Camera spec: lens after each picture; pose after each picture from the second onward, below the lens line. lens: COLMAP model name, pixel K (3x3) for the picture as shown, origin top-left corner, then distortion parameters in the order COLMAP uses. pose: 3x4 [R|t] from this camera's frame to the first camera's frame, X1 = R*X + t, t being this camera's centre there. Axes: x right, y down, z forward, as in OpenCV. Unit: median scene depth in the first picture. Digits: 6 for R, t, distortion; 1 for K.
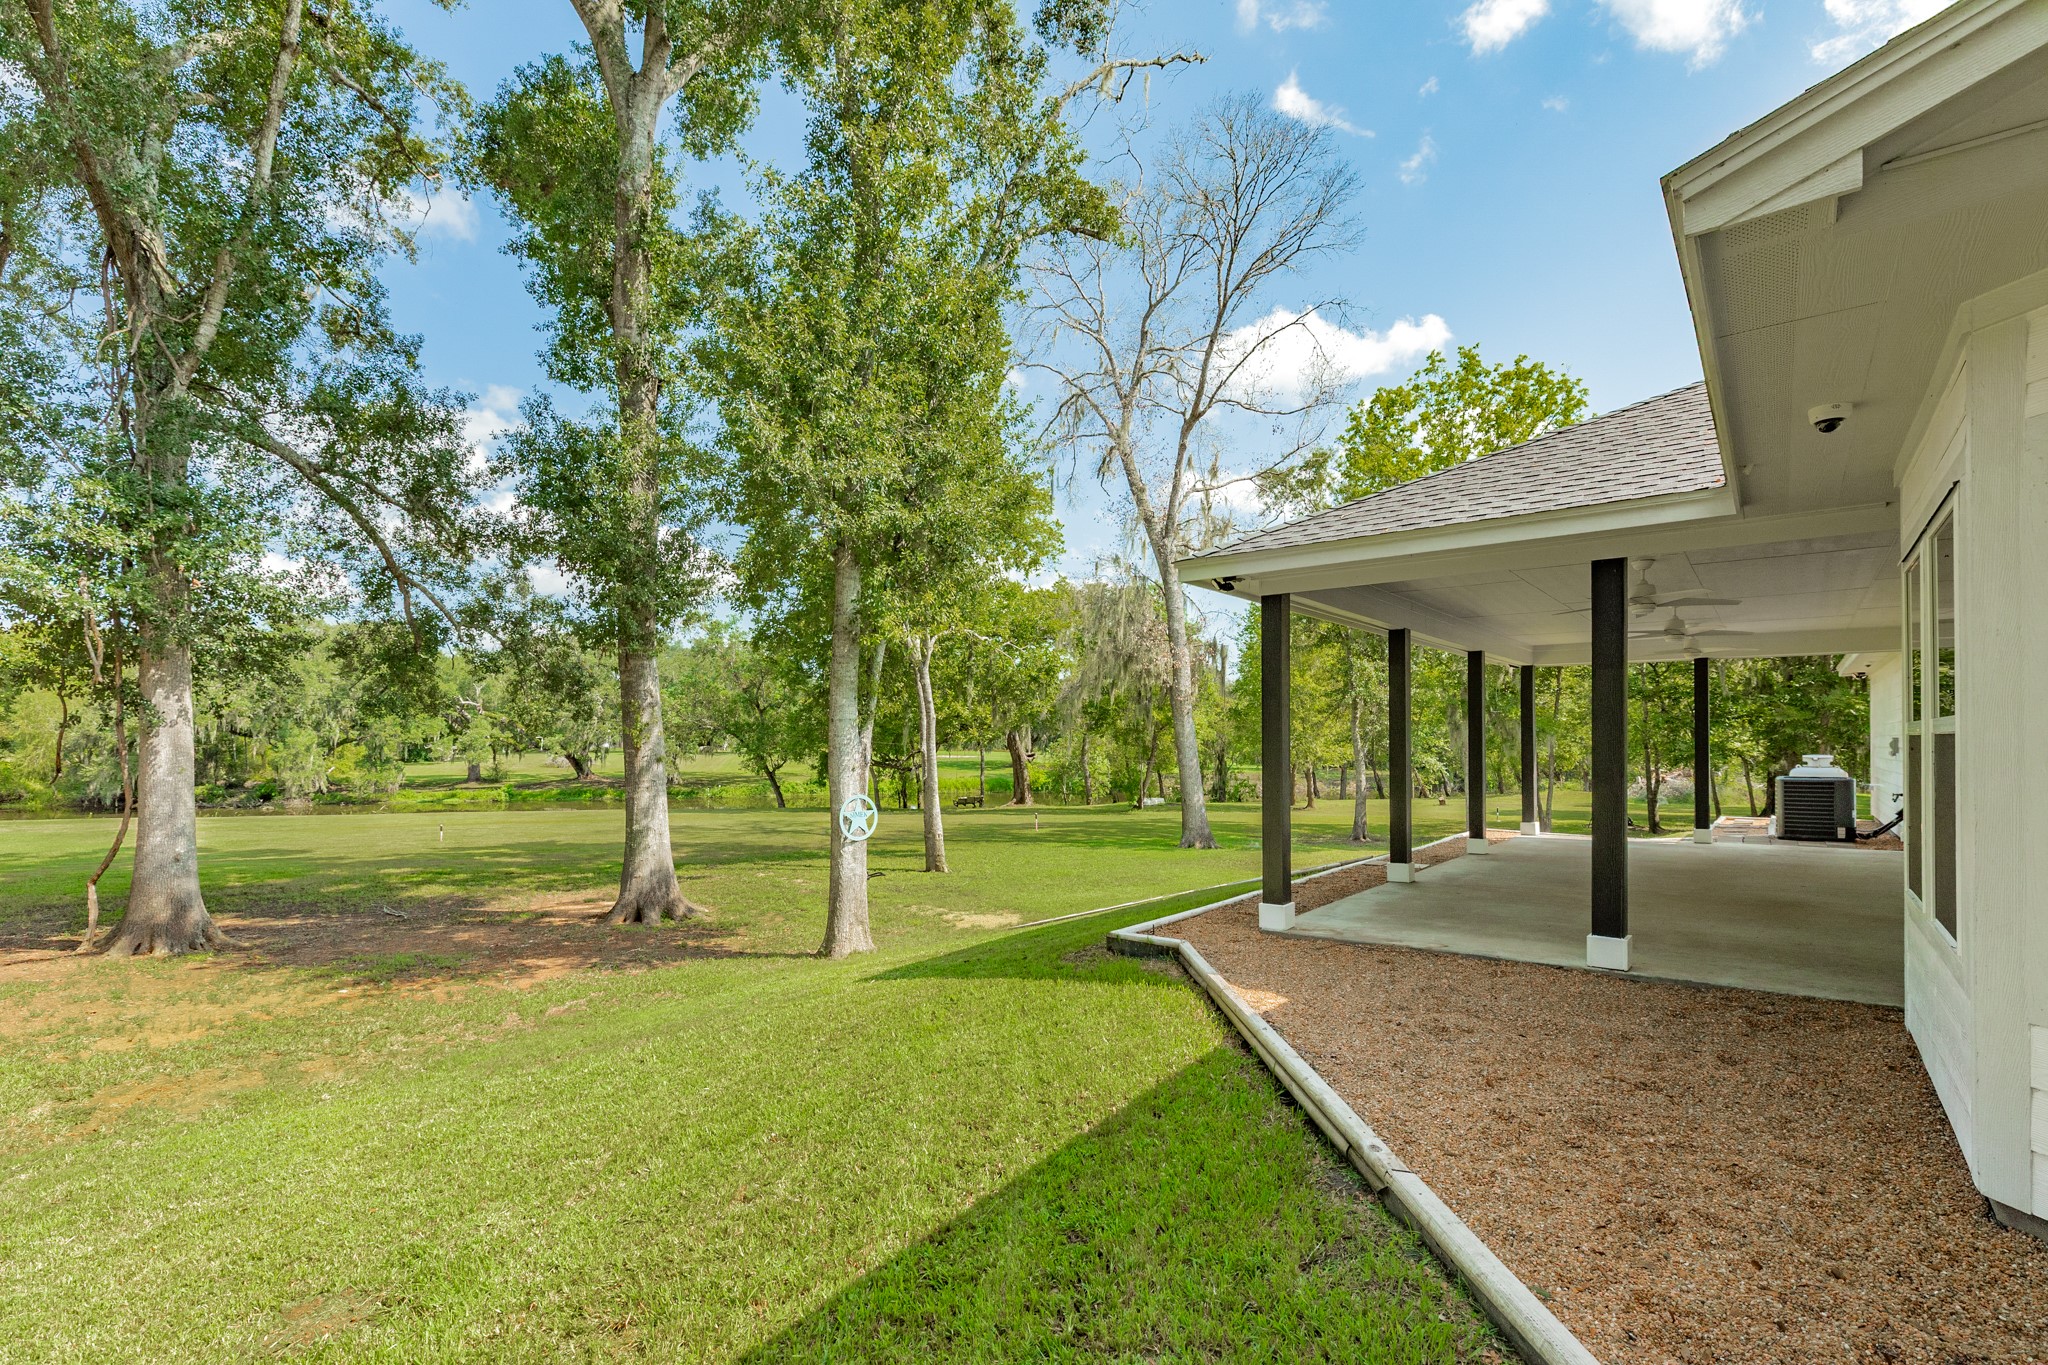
lens RADIAL K [[912.8, 0, 1057.1], [0, 912.8, 732.8], [0, 0, 1]] dist [0.003264, 0.000629]
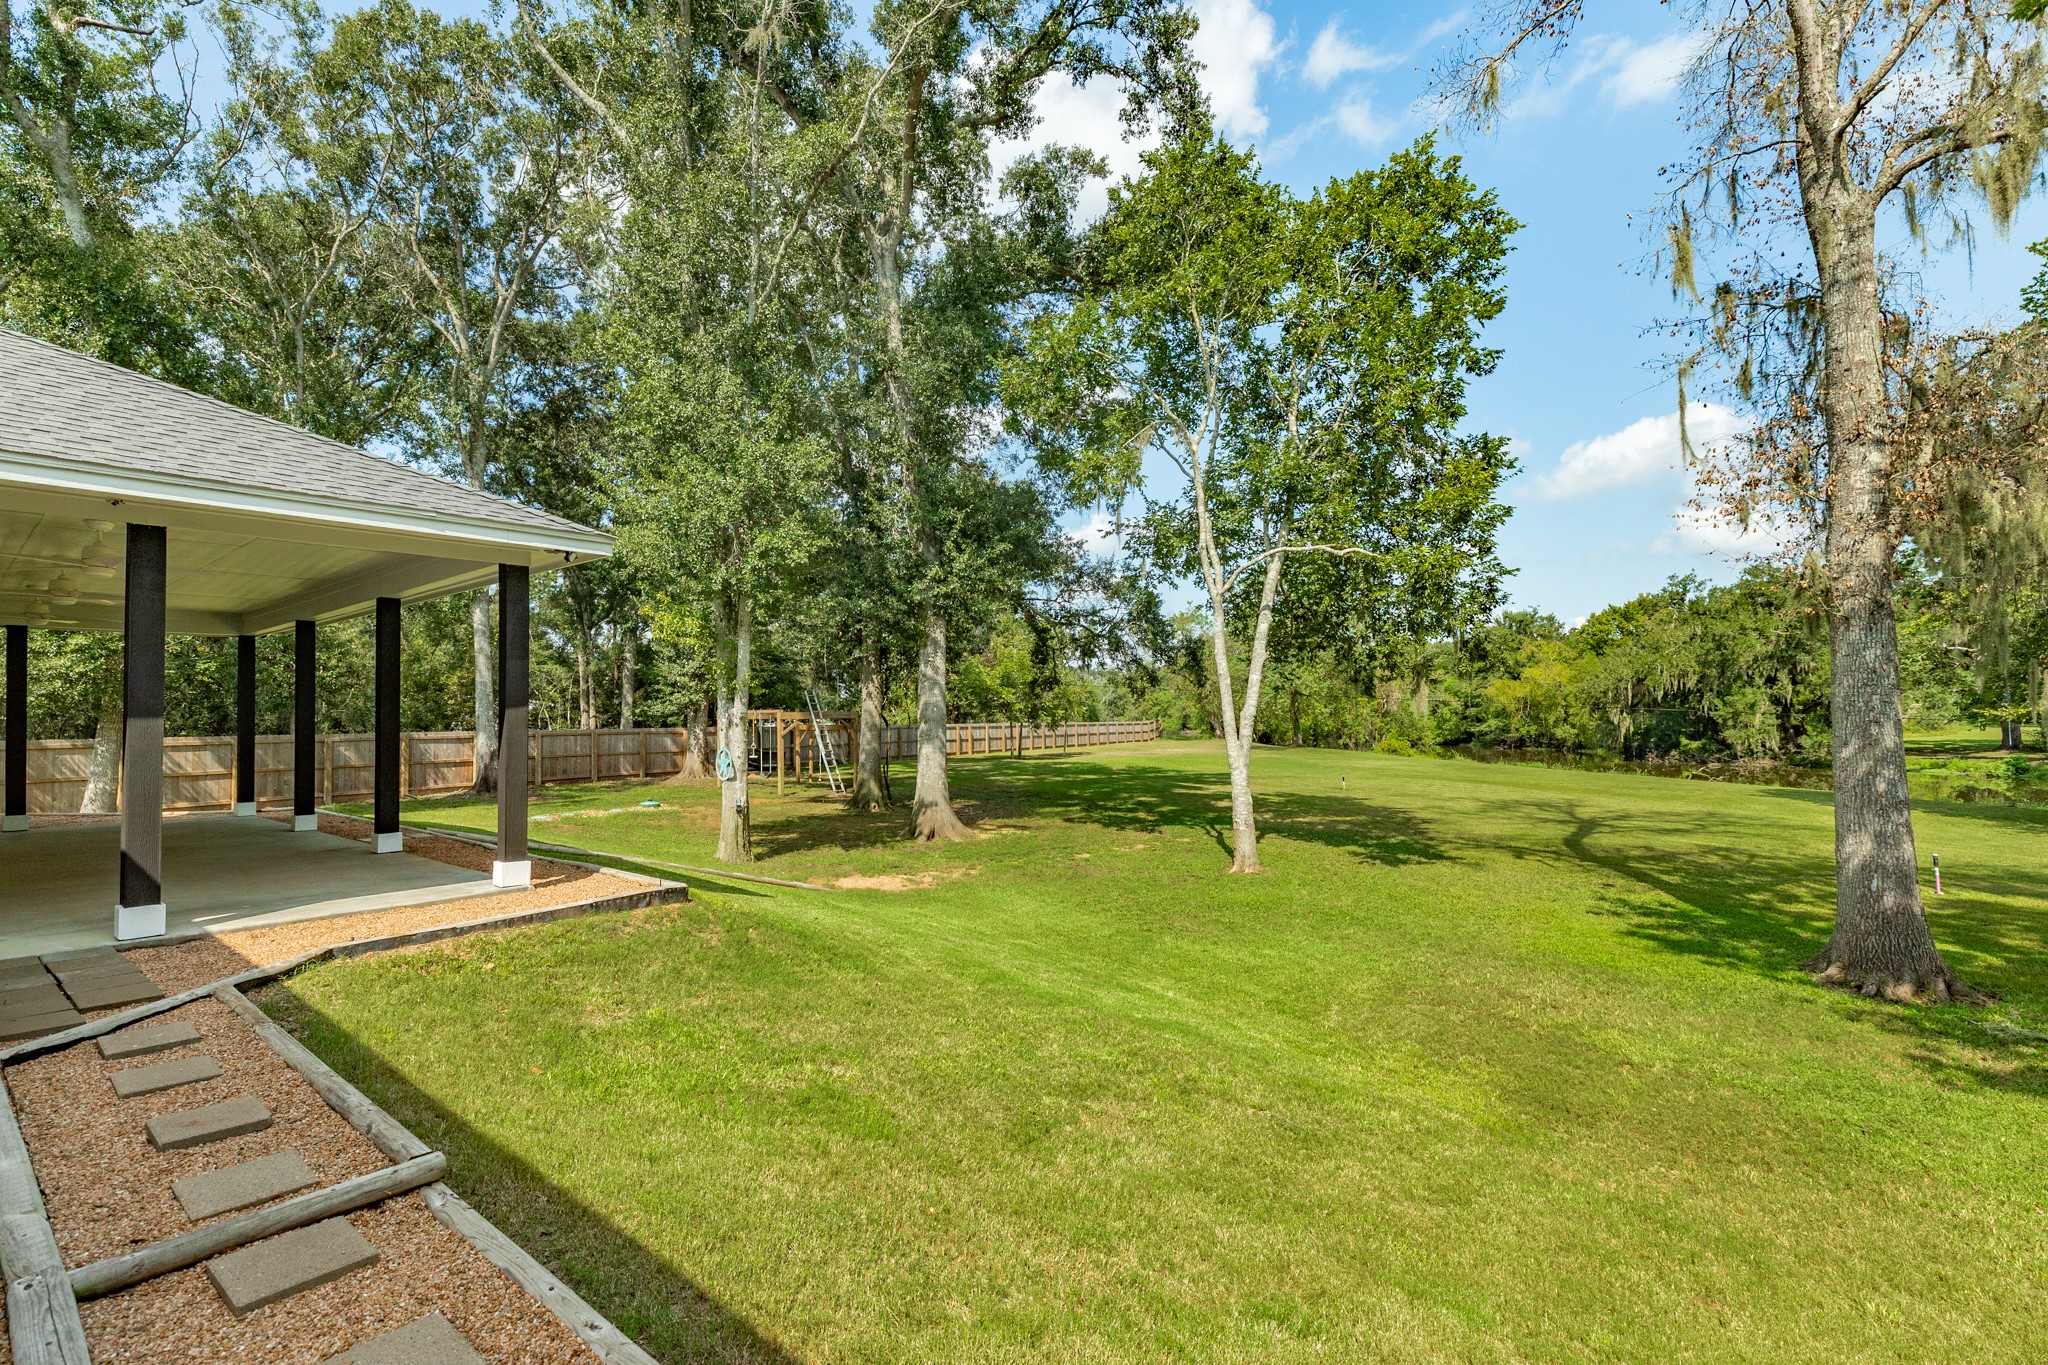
lens RADIAL K [[912.8, 0, 1016.1], [0, 912.8, 671.5], [0, 0, 1]] dist [0.003264, 0.000629]
pose [[-0.004354, -0.040714, -0.999161, 0.499739], [0.021352, 0.998939, -0.040798, 0.007480], [0.999763, -0.021511, -0.003480, 0.615219]]
